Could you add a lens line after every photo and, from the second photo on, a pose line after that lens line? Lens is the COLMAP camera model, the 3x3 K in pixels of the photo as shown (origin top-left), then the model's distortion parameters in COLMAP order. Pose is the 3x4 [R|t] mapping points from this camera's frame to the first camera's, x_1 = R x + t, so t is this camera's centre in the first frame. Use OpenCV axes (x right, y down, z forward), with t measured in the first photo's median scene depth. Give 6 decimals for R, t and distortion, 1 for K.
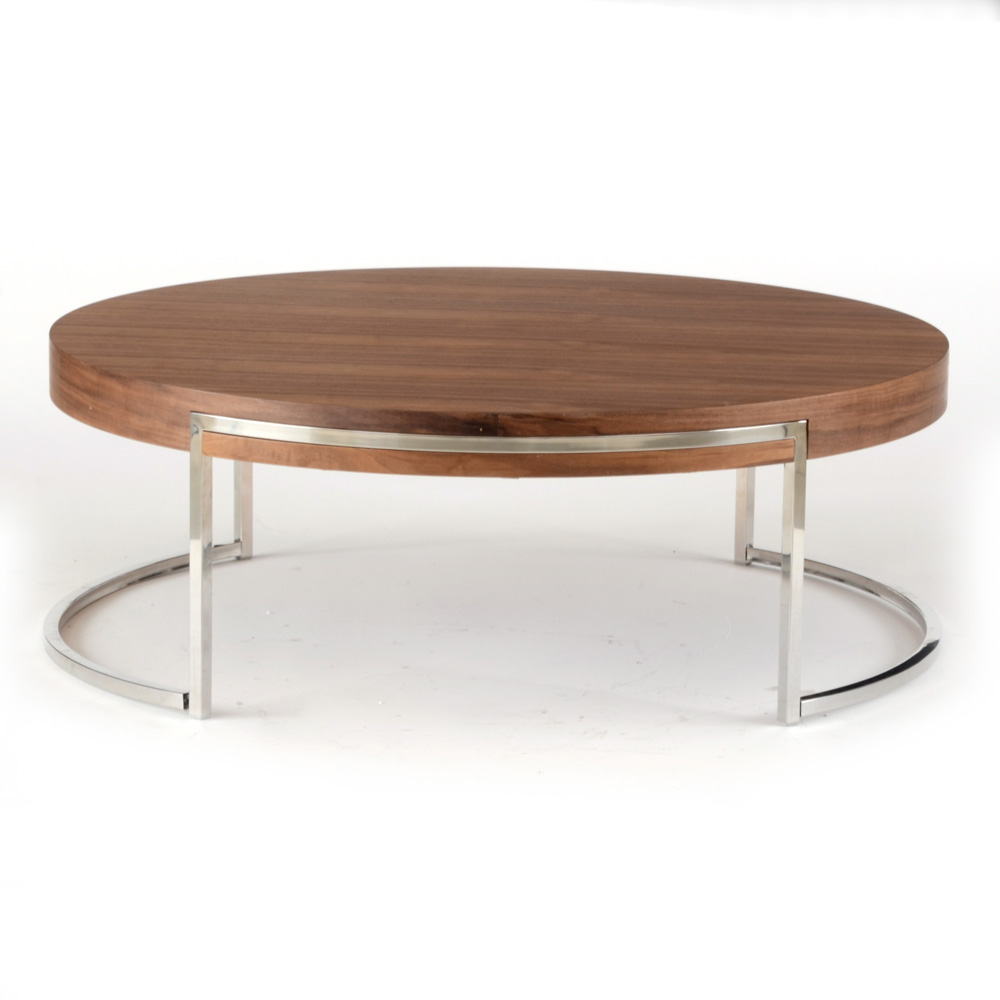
lens RADIAL K [[3391.0, 0, 500.6], [0, 3391.0, 498.4], [0, 0, 1]] dist [0.026351, 0.000000]
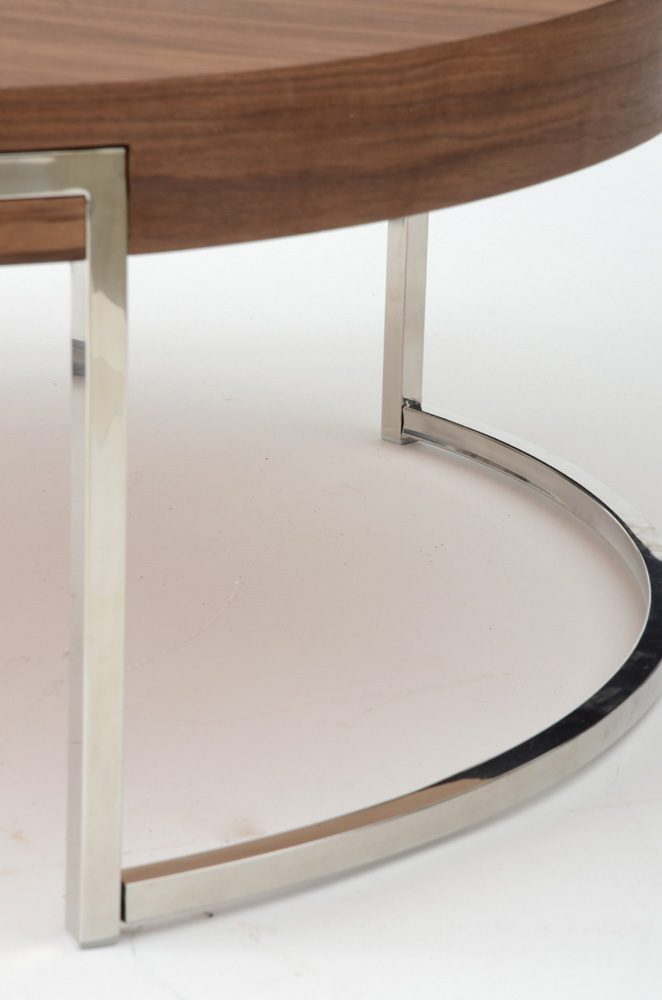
lens RADIAL K [[3999.4, 0, 329.3], [0, 3999.4, 502.9], [0, 0, 1]] dist [1.401016, 0.000000]
pose [[0.990165, 0.056438, -0.128018, 0.167315], [-0.046472, 0.995747, 0.079544, -0.020231], [0.131963, -0.072813, 0.988577, 0.553149]]
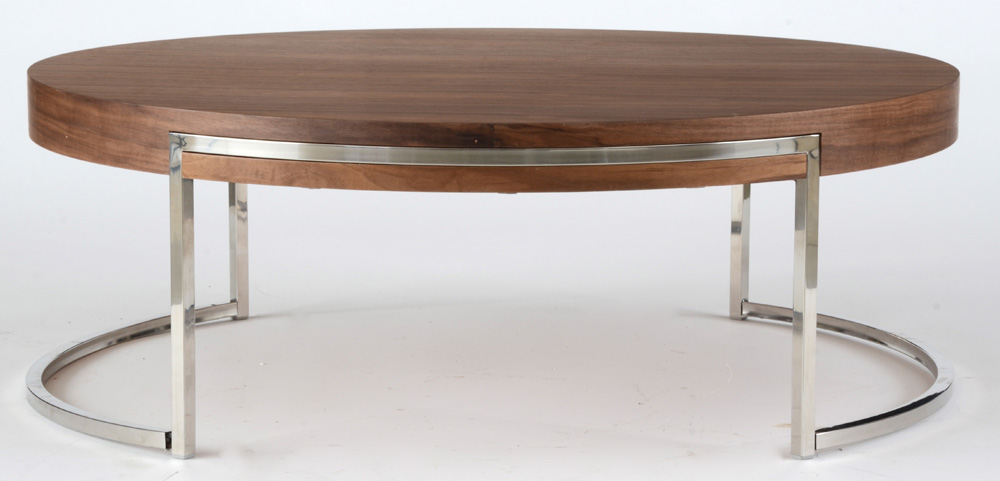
lens RADIAL K [[2842.7, 0, 491.4], [0, 2842.7, 272.0], [0, 0, 1]] dist [0.370498, 0.000000]
pose [[0.999945, -0.010511, 0.000680, -0.002318], [0.010527, 0.999466, -0.030949, 0.038414], [-0.000354, 0.030955, 0.999521, 0.198496]]
